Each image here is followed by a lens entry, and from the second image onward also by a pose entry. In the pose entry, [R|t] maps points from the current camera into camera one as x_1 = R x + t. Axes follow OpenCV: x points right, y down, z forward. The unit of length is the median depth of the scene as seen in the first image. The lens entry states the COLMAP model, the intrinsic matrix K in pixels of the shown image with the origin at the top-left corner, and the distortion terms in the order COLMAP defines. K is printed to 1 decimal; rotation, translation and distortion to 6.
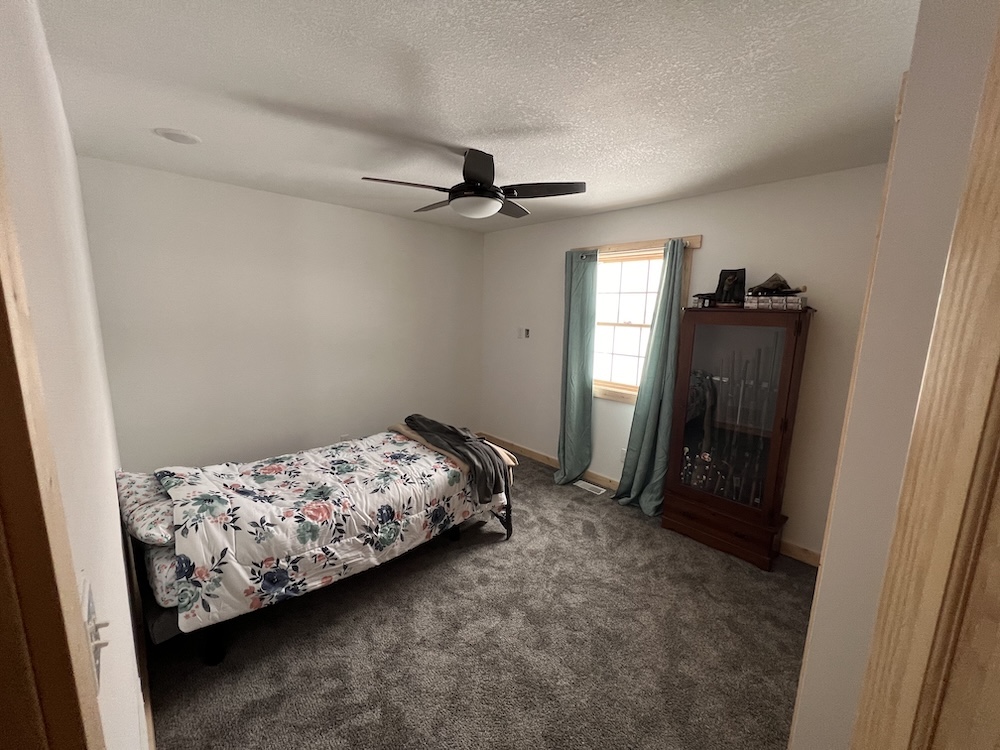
lens RADIAL K [[397.8, 0, 501.4], [0, 397.8, 375.8], [0, 0, 1]] dist [-0.000517, 0.000125]
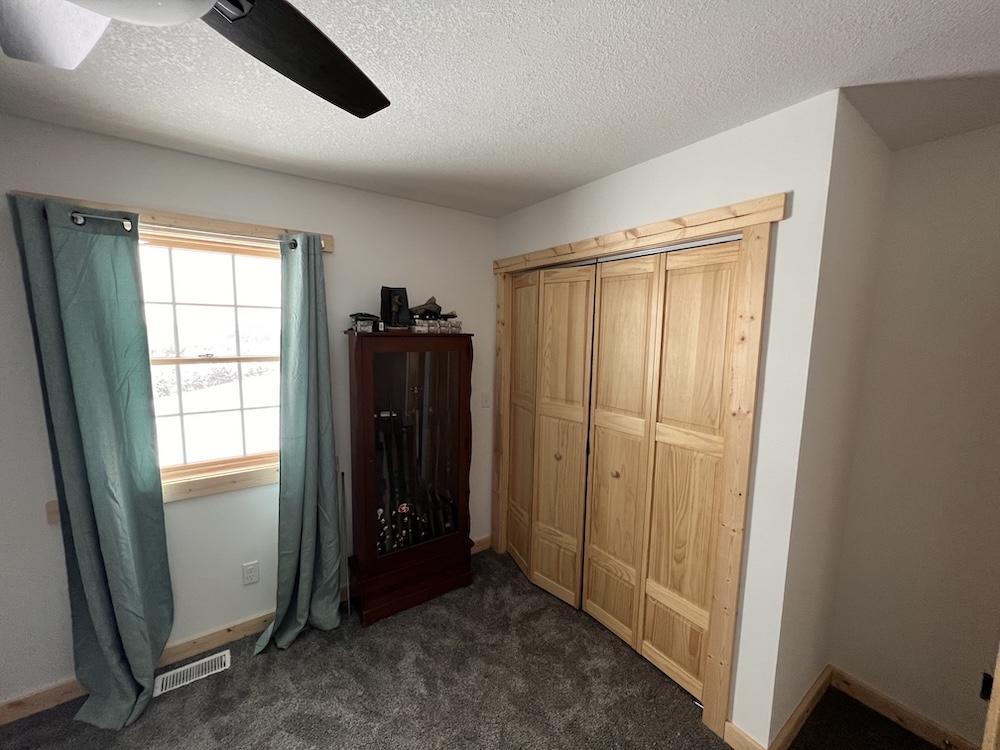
lens RADIAL K [[397.8, 0, 501.4], [0, 397.8, 375.8], [0, 0, 1]] dist [-0.000517, 0.000125]
pose [[0.148691, -0.128851, 0.980453, -0.231751], [0.155153, 0.982235, 0.105555, -0.121494], [-0.976636, 0.136425, 0.166041, 0.591056]]
